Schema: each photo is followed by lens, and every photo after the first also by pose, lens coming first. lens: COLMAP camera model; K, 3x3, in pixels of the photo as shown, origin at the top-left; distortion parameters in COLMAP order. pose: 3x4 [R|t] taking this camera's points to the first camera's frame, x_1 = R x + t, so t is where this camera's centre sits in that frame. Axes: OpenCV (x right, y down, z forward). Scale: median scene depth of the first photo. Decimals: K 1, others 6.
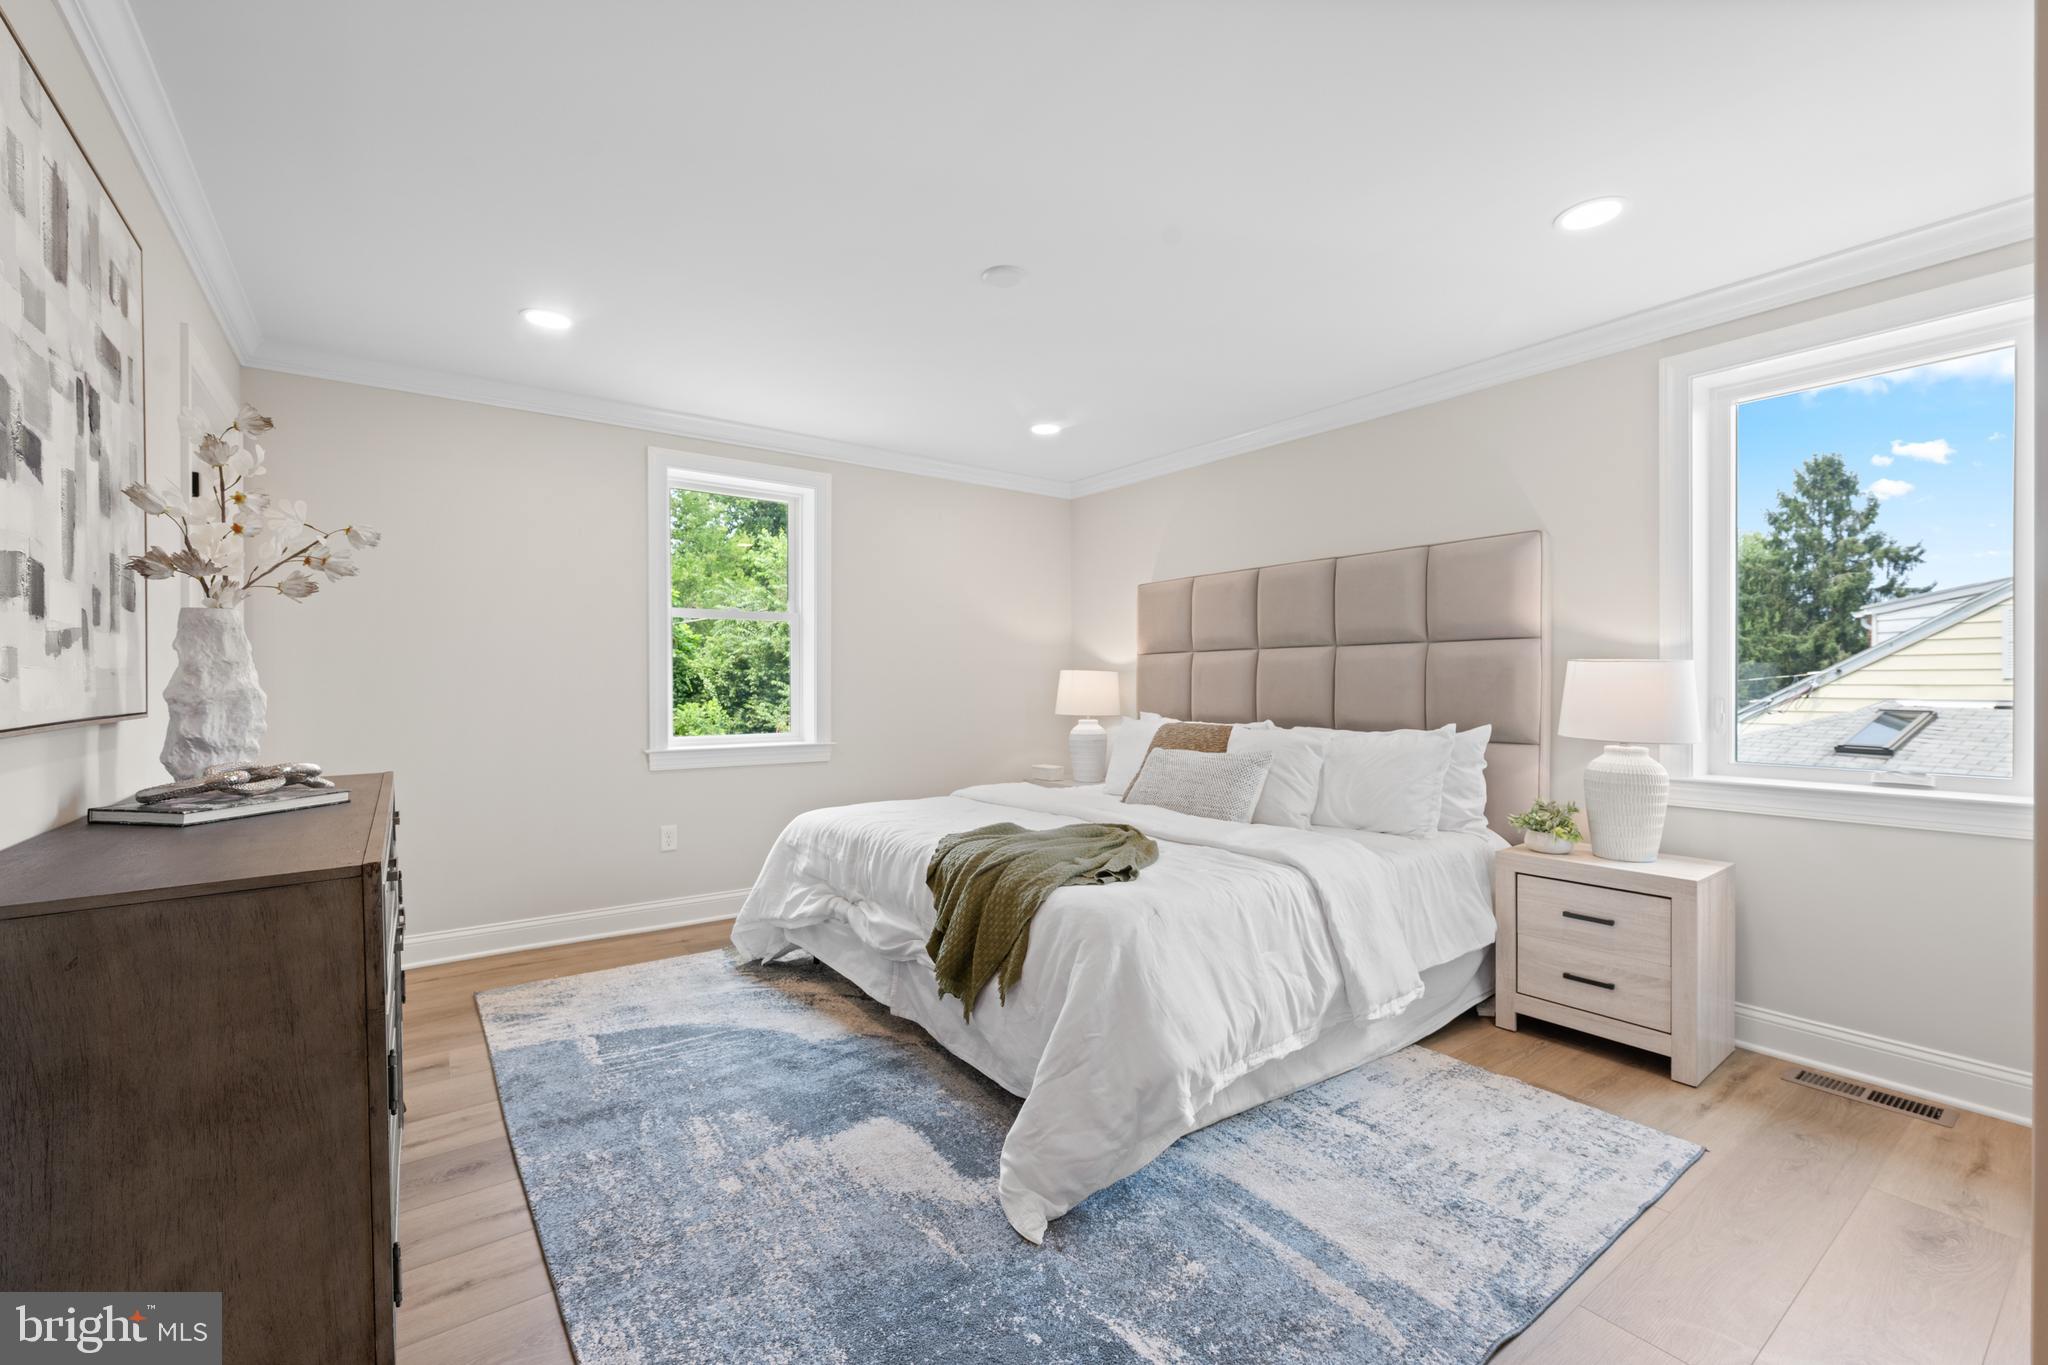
lens RADIAL K [[854.0, 0, 1024.0], [0, 854.0, 682.5], [0, 0, 1]] dist [0.000326, -0.000008]
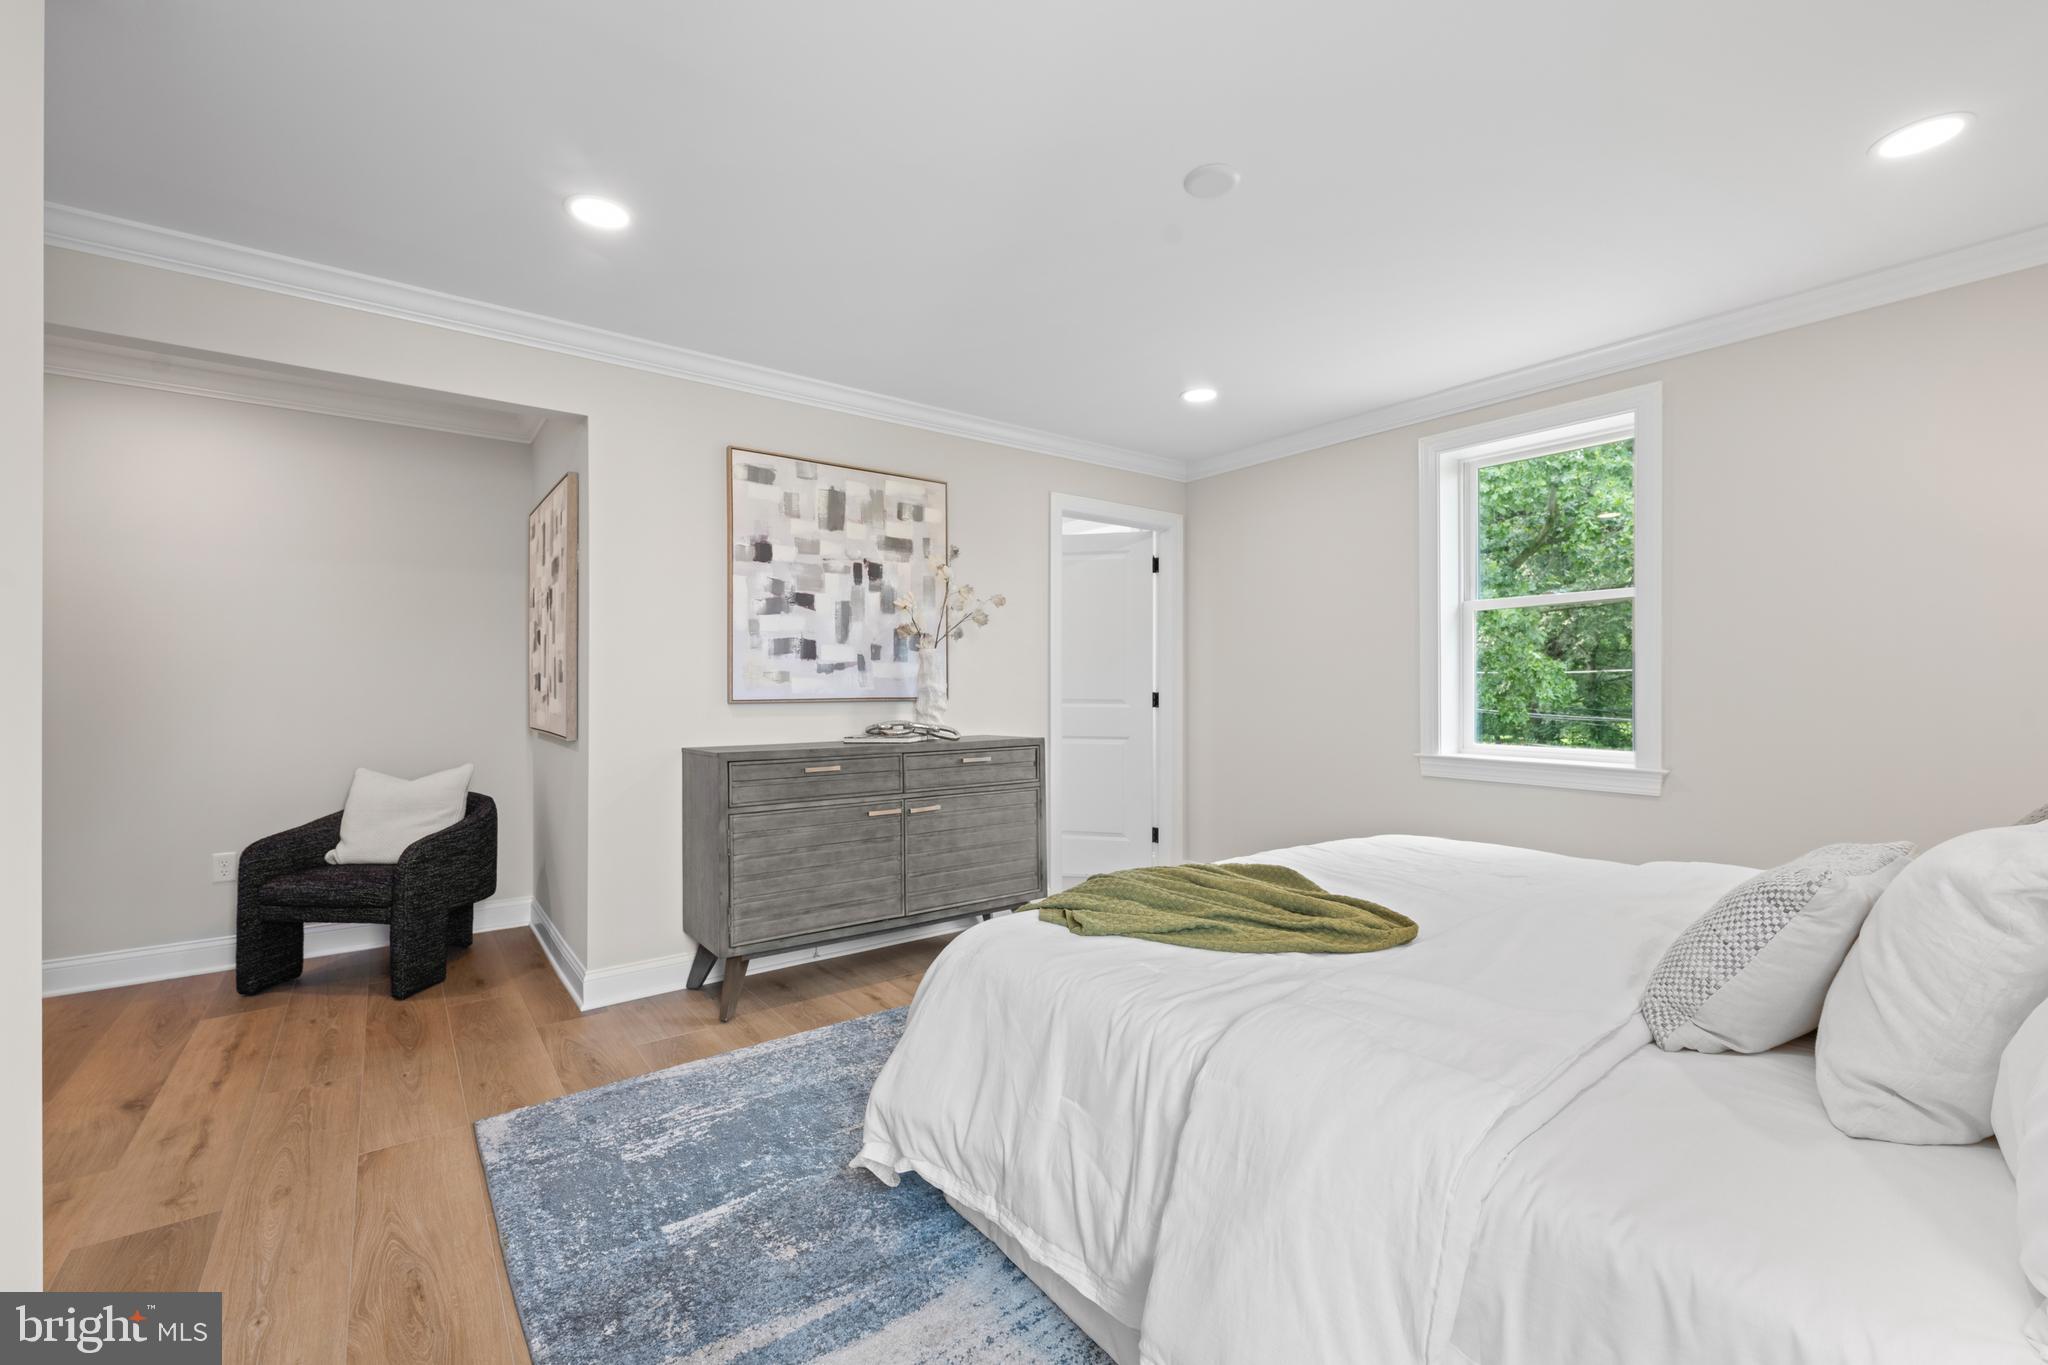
lens RADIAL K [[854.0, 0, 1024.0], [0, 854.0, 682.5], [0, 0, 1]] dist [0.000326, -0.000008]
pose [[0.017170, 0.000324, -0.999853, 1.100481], [0.002029, 0.999998, 0.000359, -0.001903], [0.999851, -0.002035, 0.017169, 1.129306]]
